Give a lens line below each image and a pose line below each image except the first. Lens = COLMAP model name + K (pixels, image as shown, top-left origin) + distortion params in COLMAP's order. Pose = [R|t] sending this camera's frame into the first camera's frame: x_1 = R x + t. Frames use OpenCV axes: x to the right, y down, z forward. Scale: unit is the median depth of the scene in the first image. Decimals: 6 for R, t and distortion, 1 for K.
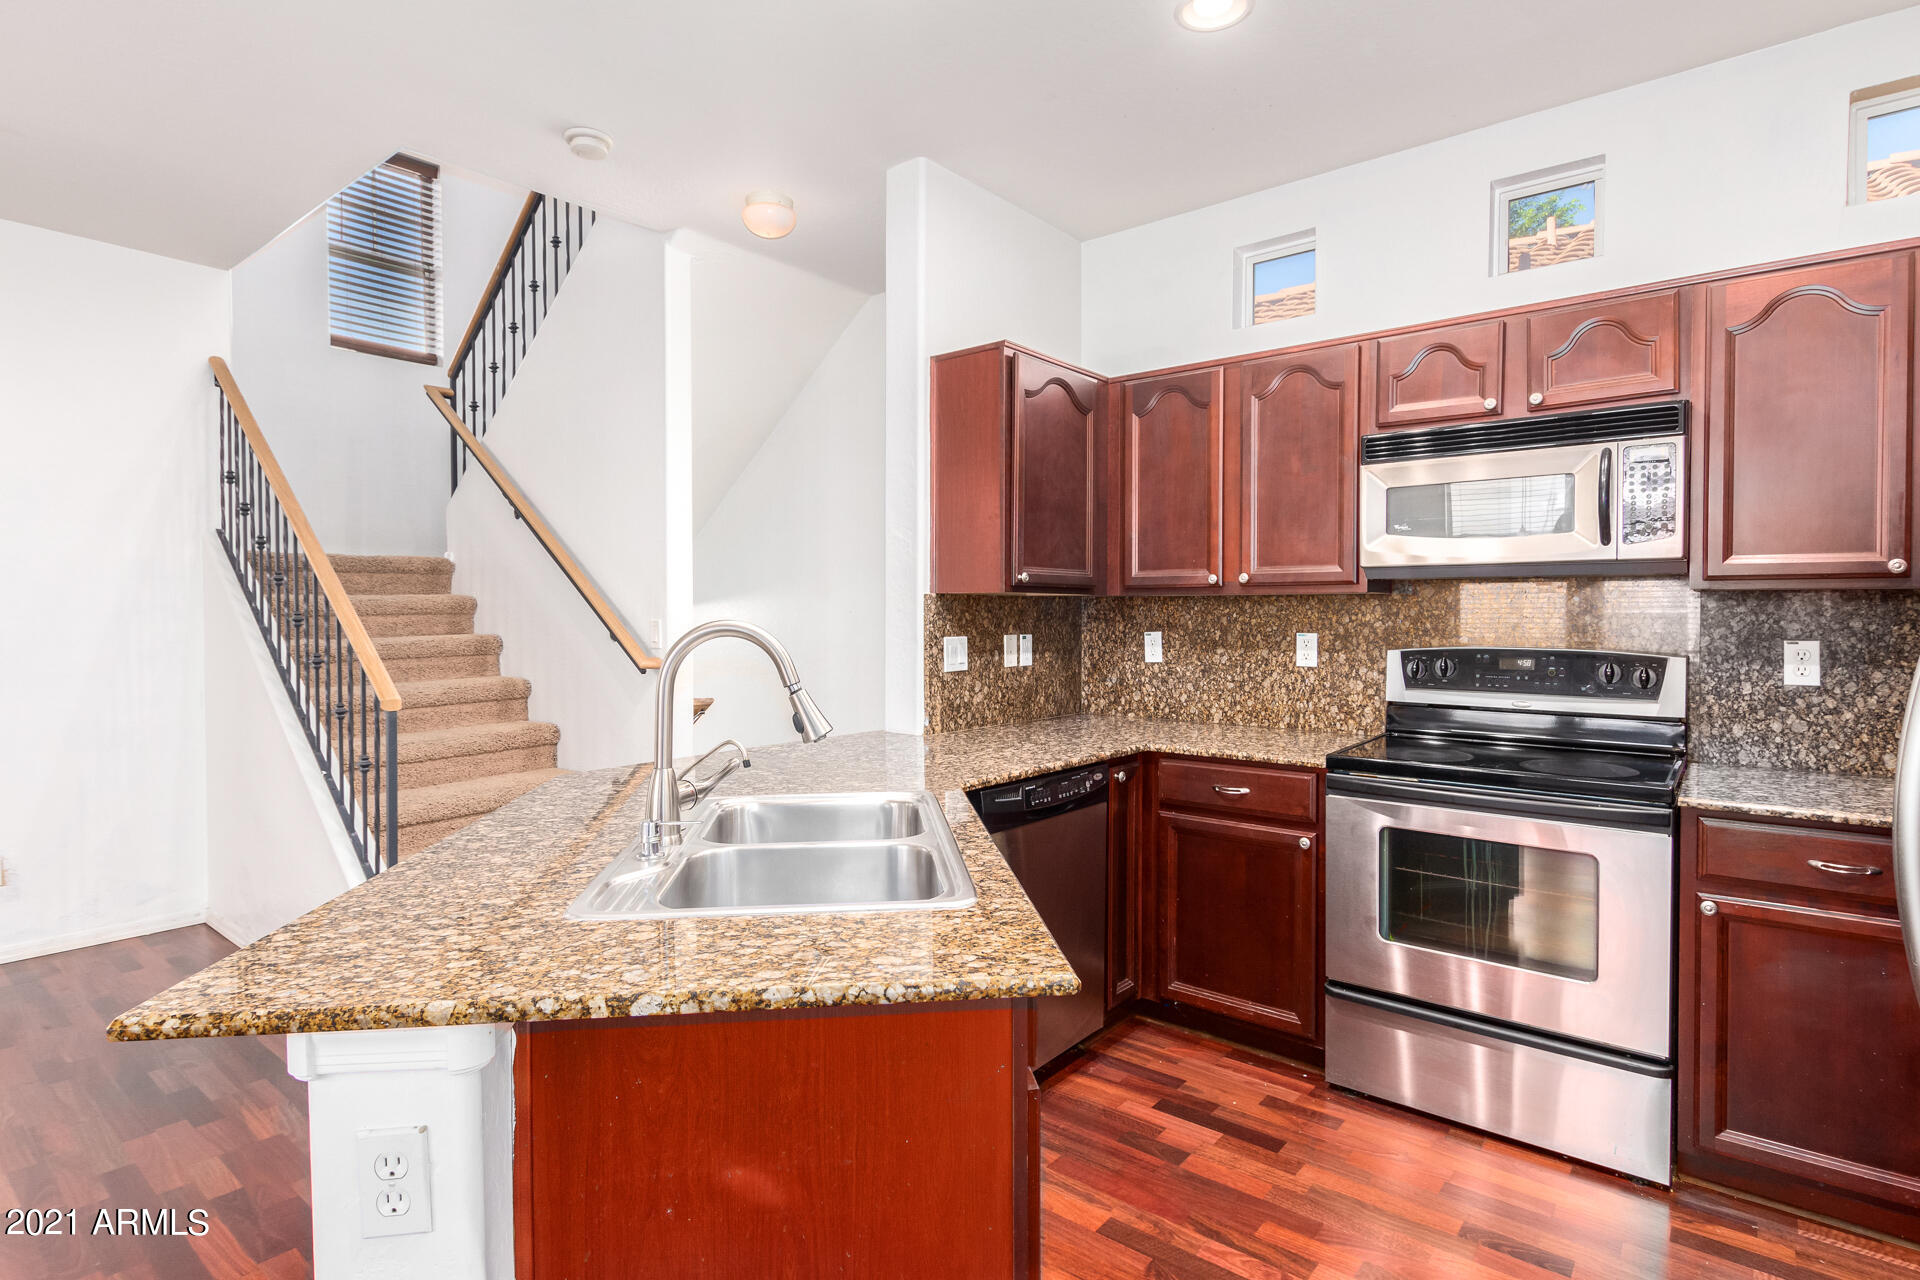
lens RADIAL K [[985.3, 0, 960.0], [0, 985.3, 640.0], [0, 0, 1]] dist [0.000079, 0.000665]
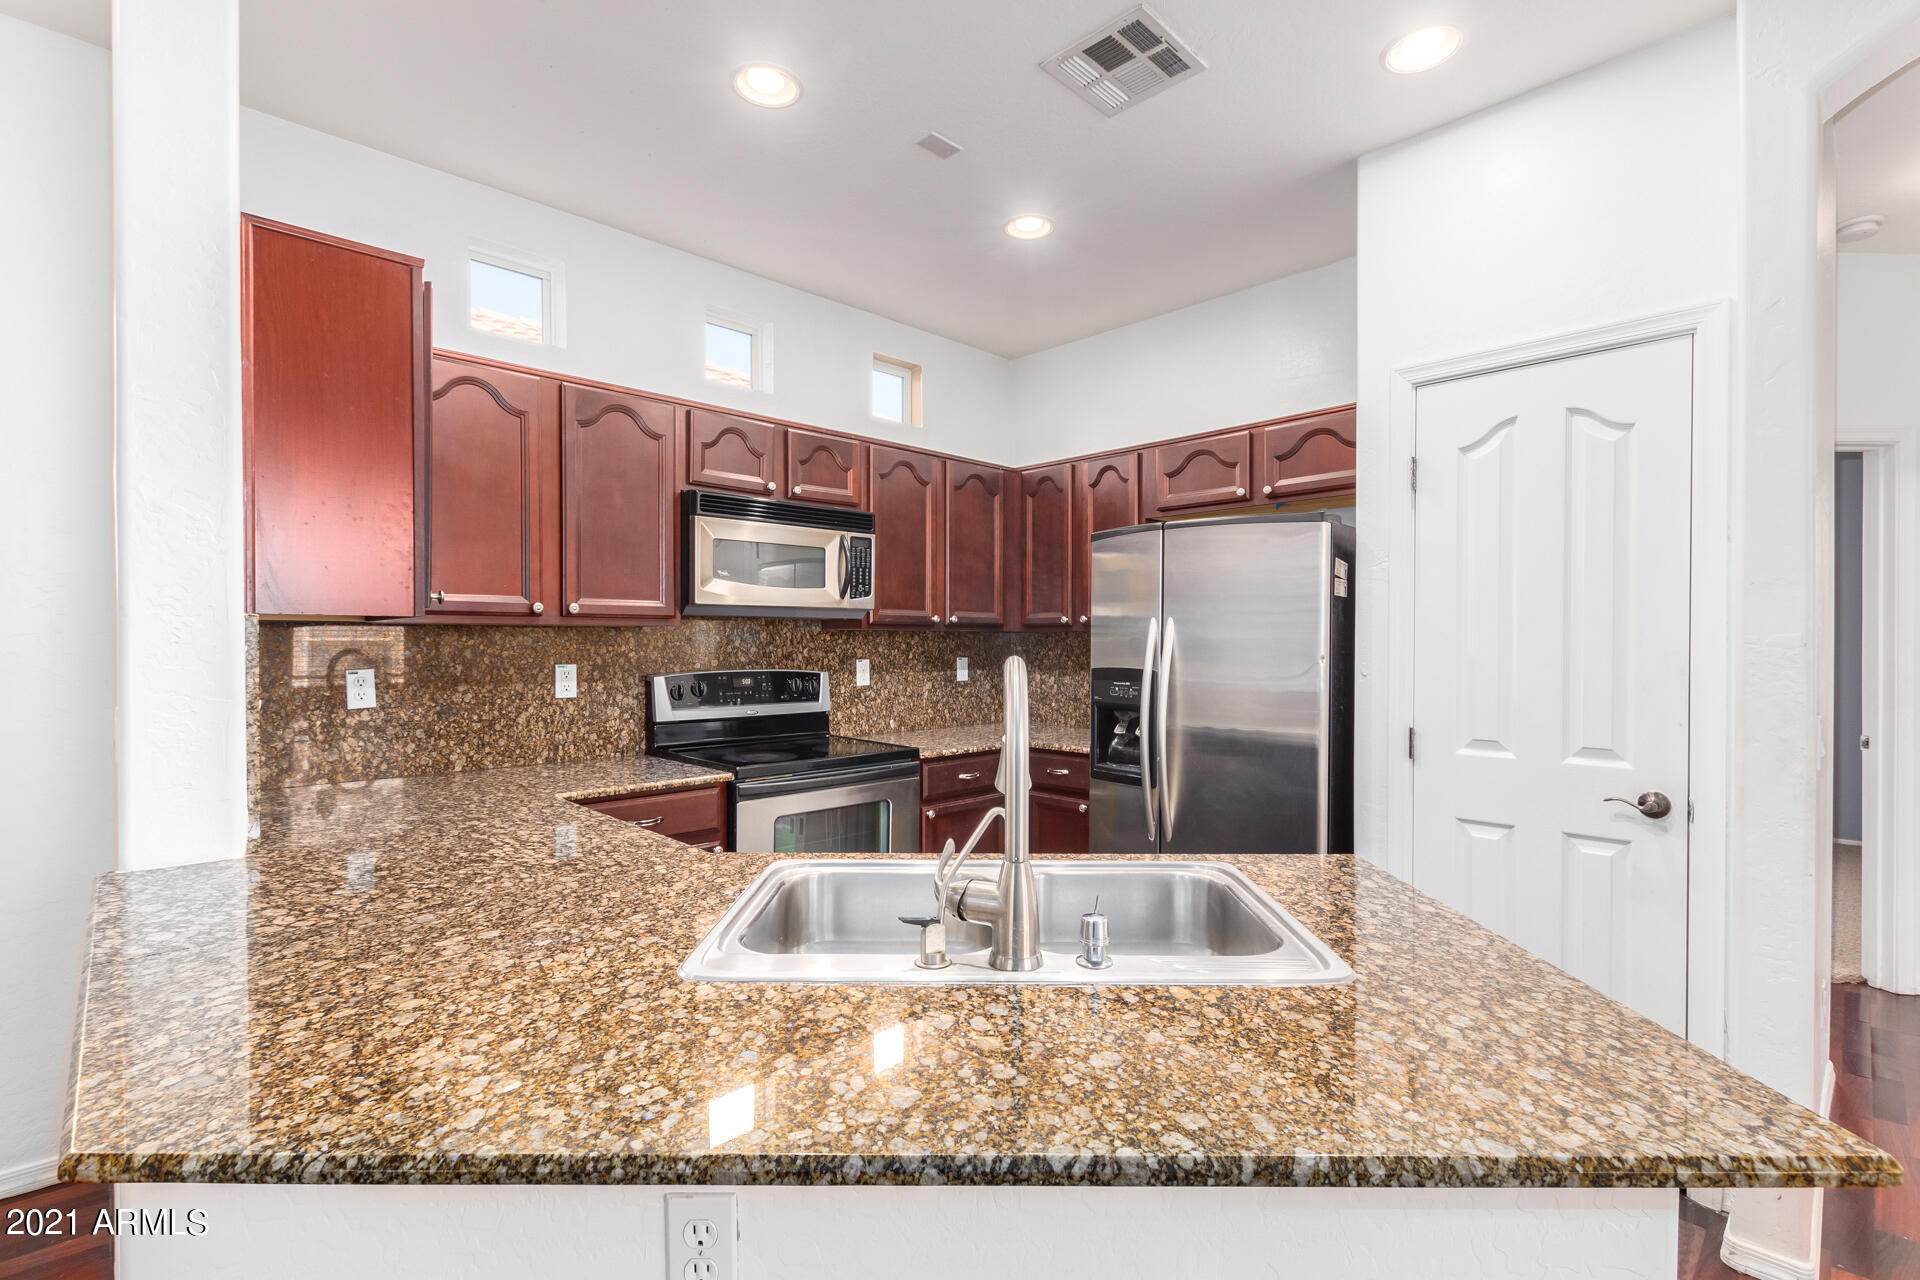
lens RADIAL K [[885.5, 0, 960.0], [0, 885.5, 640.0], [0, 0, 1]] dist [0.001736, -0.000175]
pose [[0.106888, 0.000321, 0.994271, -0.520705], [0.028528, 0.999587, -0.003390, -0.018025], [-0.993862, 0.028727, 0.106834, 0.523335]]
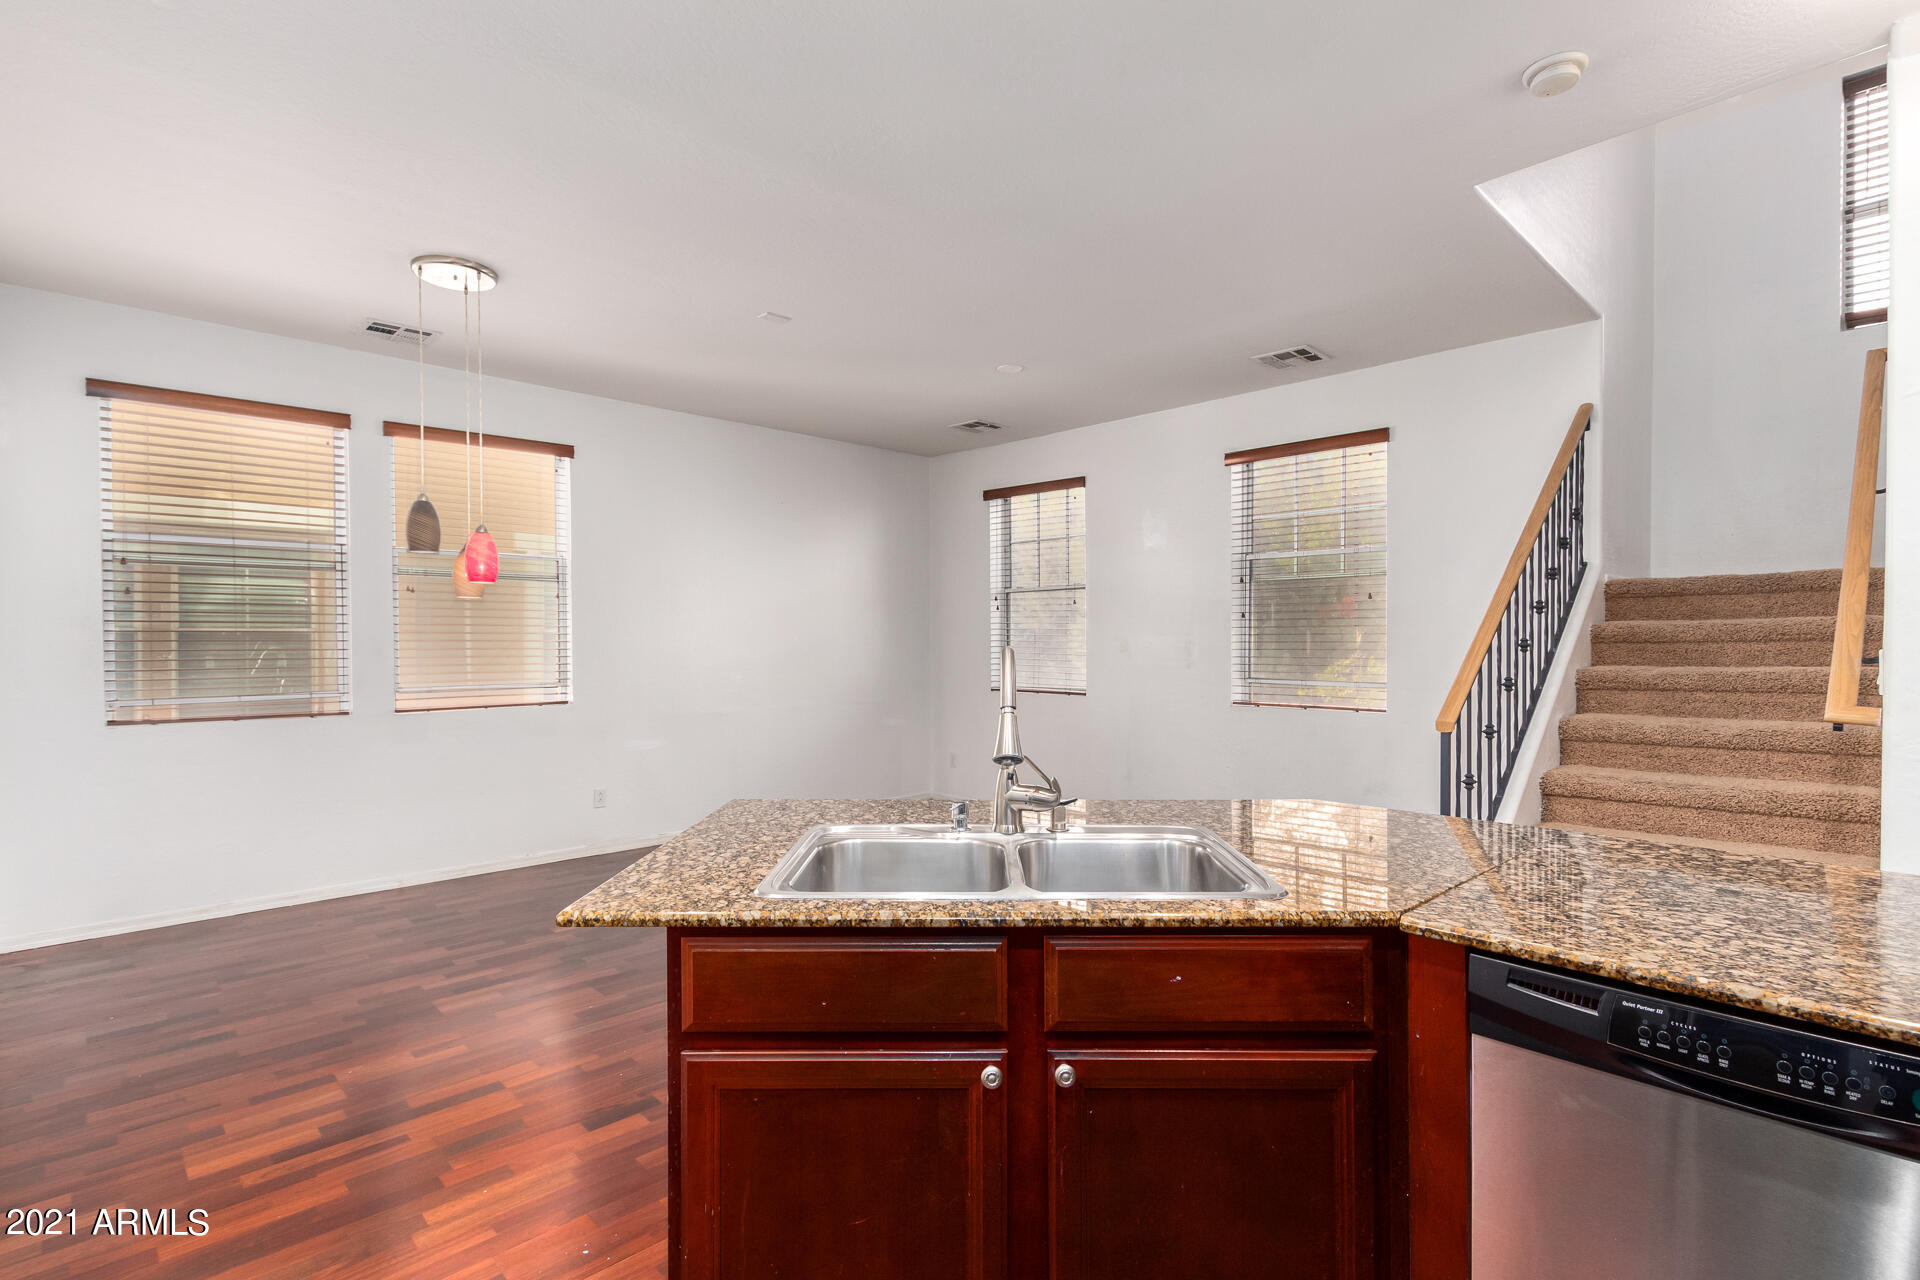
lens RADIAL K [[885.5, 0, 960.0], [0, 885.5, 640.0], [0, 0, 1]] dist [0.001736, -0.000175]
pose [[-0.121098, -0.001557, -0.992639, 0.423231], [-0.026751, 0.999641, 0.001696, -0.013542], [0.992280, 0.026760, -0.121096, 0.576154]]
